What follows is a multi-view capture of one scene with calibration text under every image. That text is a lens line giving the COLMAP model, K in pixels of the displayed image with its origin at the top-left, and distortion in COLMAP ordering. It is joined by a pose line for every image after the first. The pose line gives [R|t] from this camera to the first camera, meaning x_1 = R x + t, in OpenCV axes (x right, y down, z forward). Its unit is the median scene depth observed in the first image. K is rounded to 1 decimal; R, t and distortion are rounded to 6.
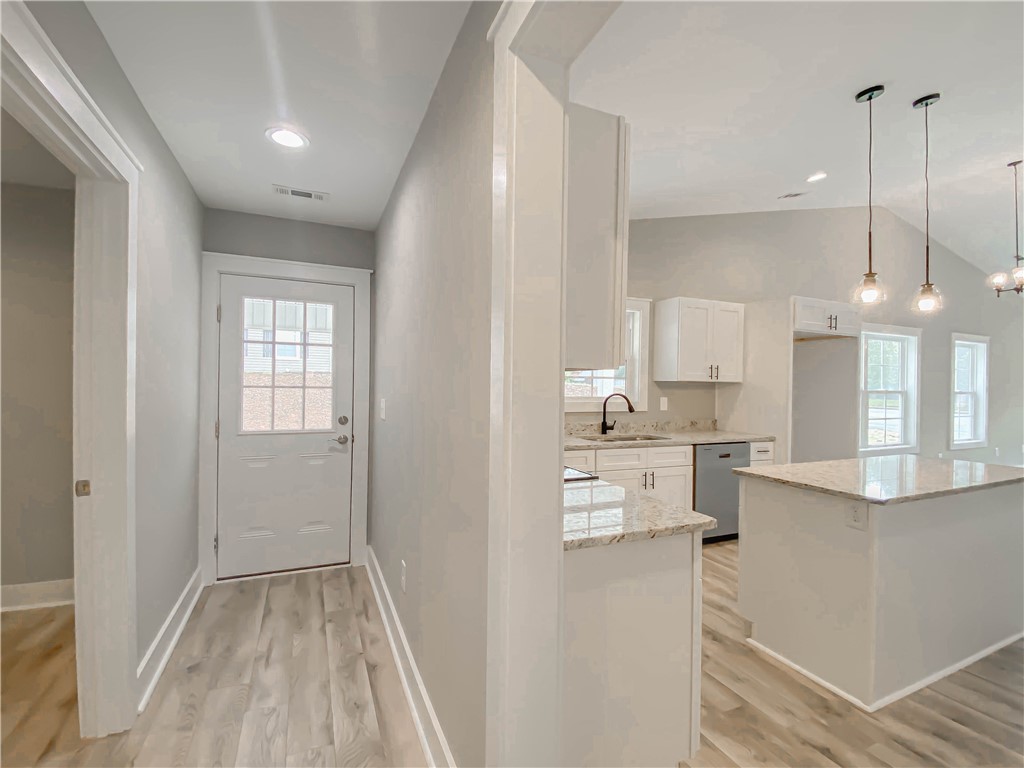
lens RADIAL K [[458.9, 0, 512.0], [0, 458.9, 384.0], [0, 0, 1]] dist [0.008226, -0.015434]
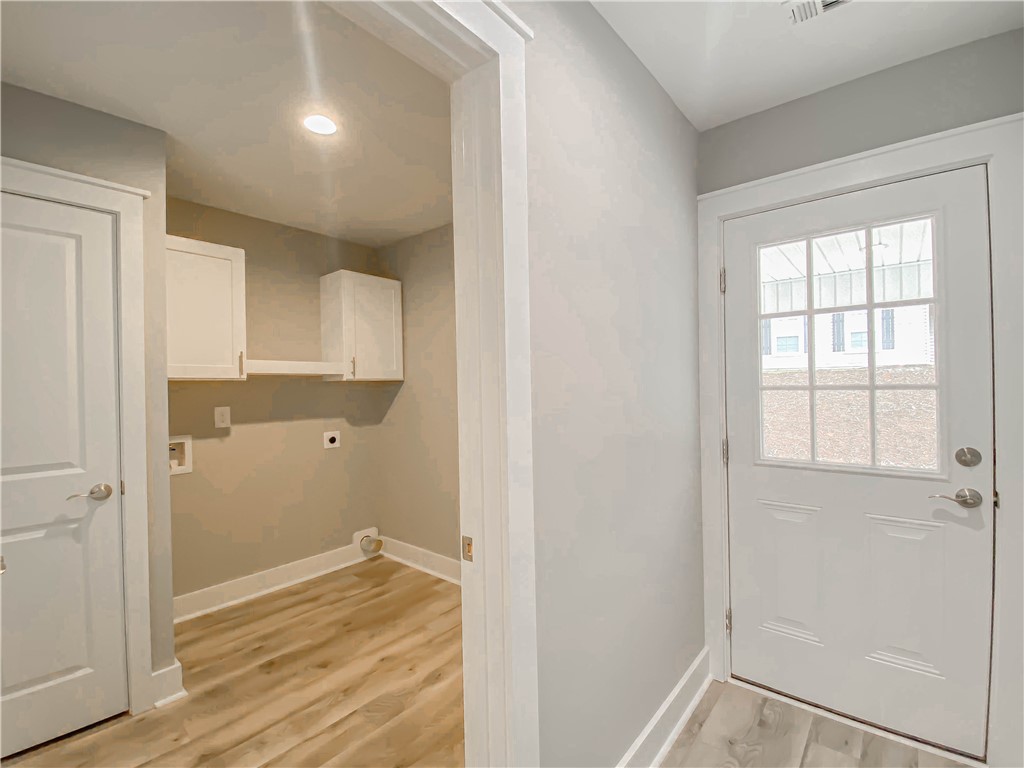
lens RADIAL K [[458.9, 0, 512.0], [0, 458.9, 384.0], [0, 0, 1]] dist [0.008226, -0.015434]
pose [[0.438613, -0.022542, -0.898393, -0.166063], [0.021899, 0.999657, -0.014391, 0.001054], [0.898409, -0.013362, 0.438956, 0.411438]]
